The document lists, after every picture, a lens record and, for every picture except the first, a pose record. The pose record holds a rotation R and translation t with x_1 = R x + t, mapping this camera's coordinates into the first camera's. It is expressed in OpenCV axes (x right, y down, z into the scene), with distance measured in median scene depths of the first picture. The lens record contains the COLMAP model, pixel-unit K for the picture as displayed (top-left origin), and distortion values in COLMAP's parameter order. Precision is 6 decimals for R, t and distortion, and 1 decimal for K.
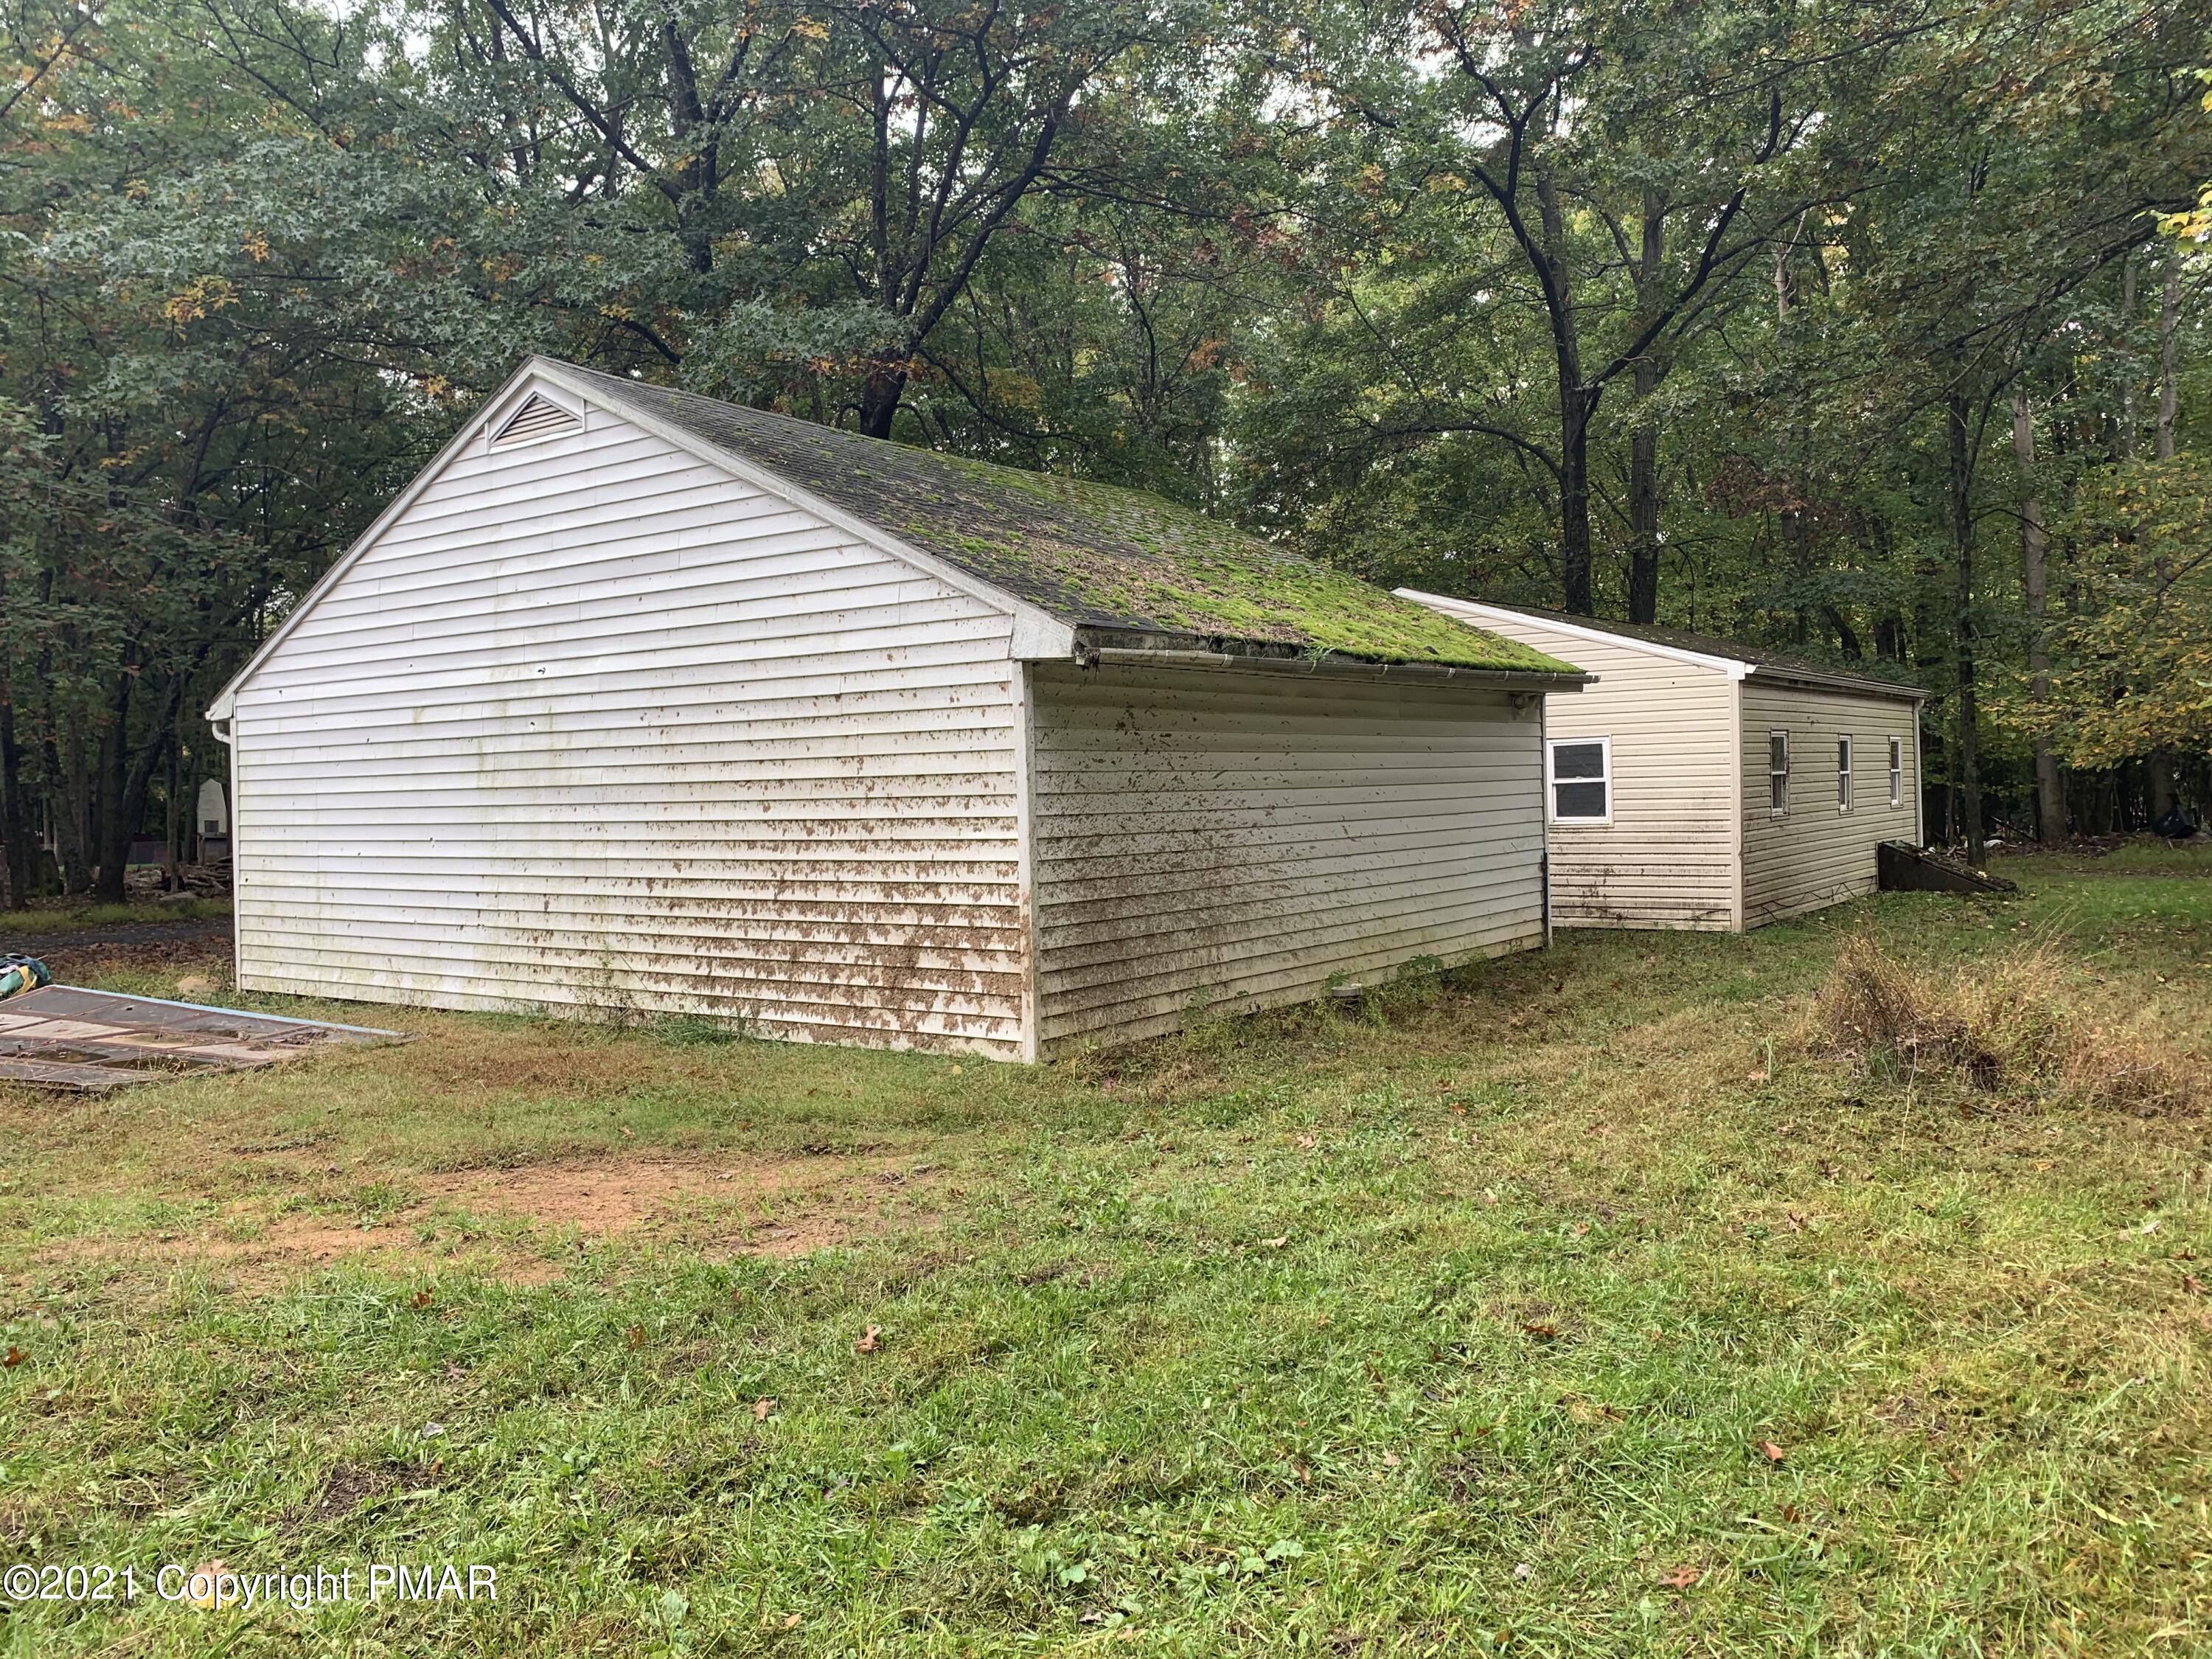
lens RADIAL K [[1682.6, 0, 1113.7], [0, 1682.6, 842.5], [0, 0, 1]] dist [0.016363, -0.000872]
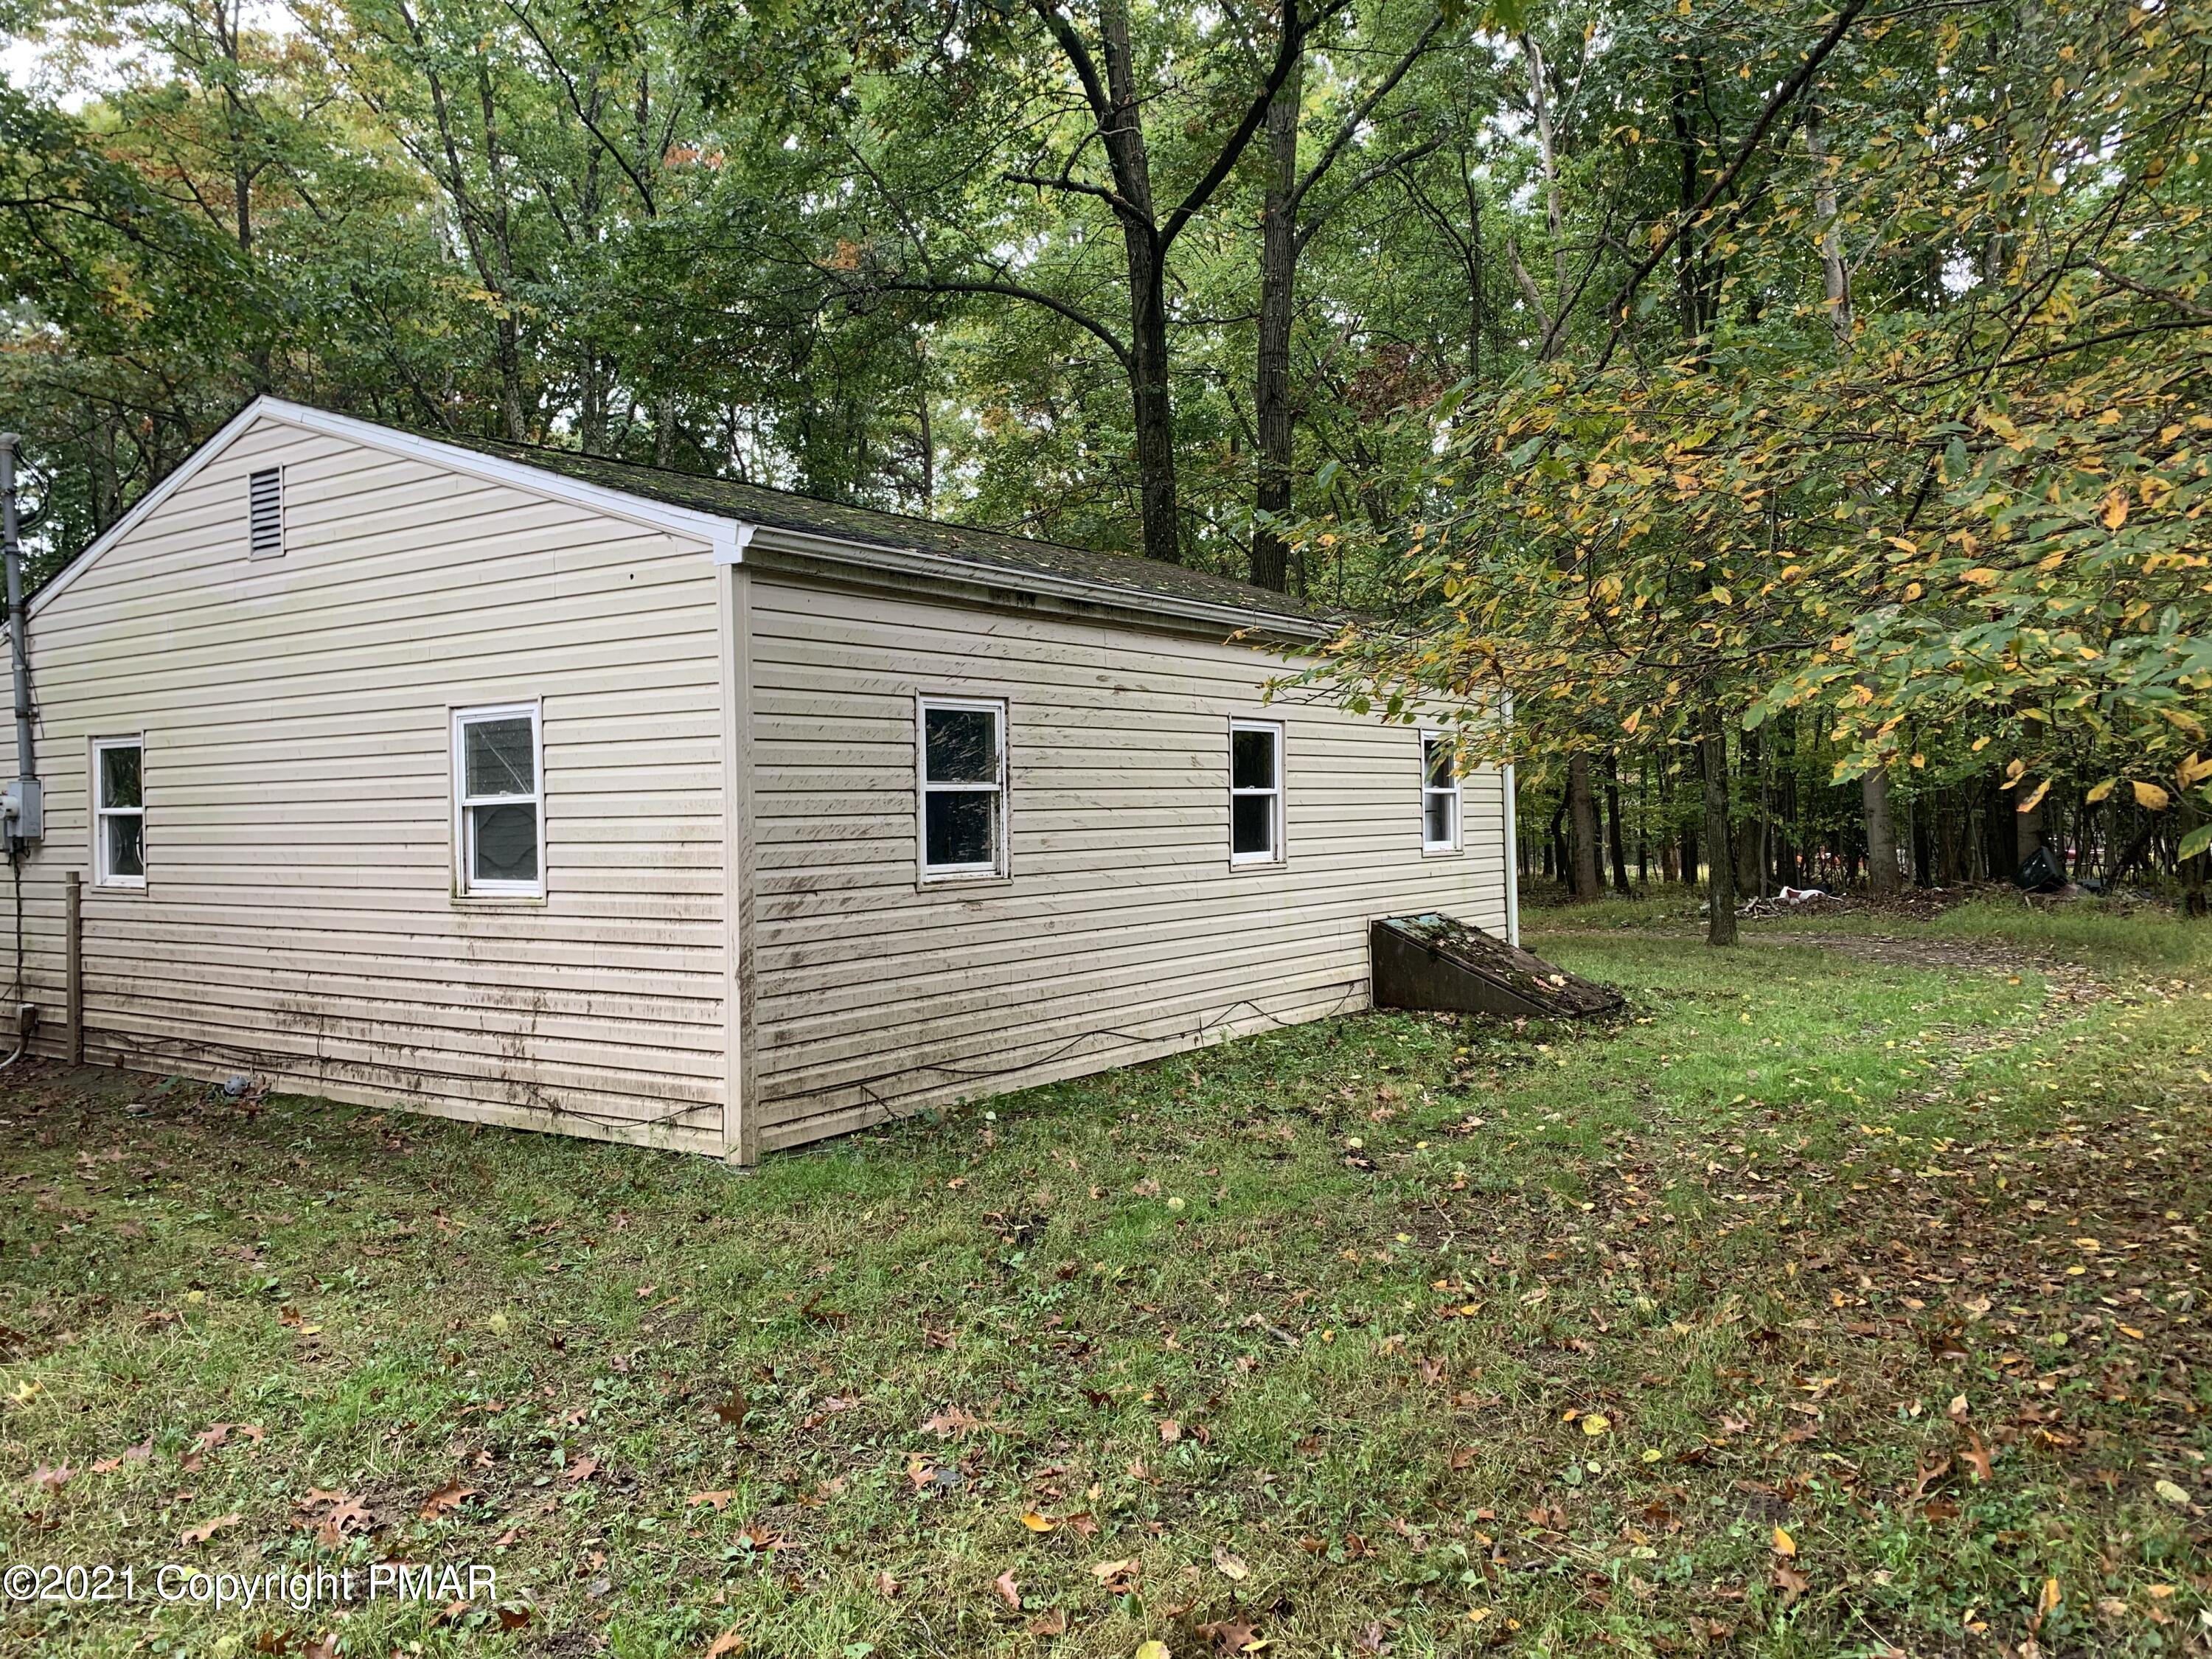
lens RADIAL K [[1682.6, 0, 1097.7], [0, 1682.6, 818.9], [0, 0, 1]] dist [0.016363, -0.000872]
pose [[0.999354, 0.006482, 0.035363, 0.425080], [-0.005268, 0.999397, -0.034324, -0.017309], [-0.035564, 0.034116, 0.998785, 0.547578]]
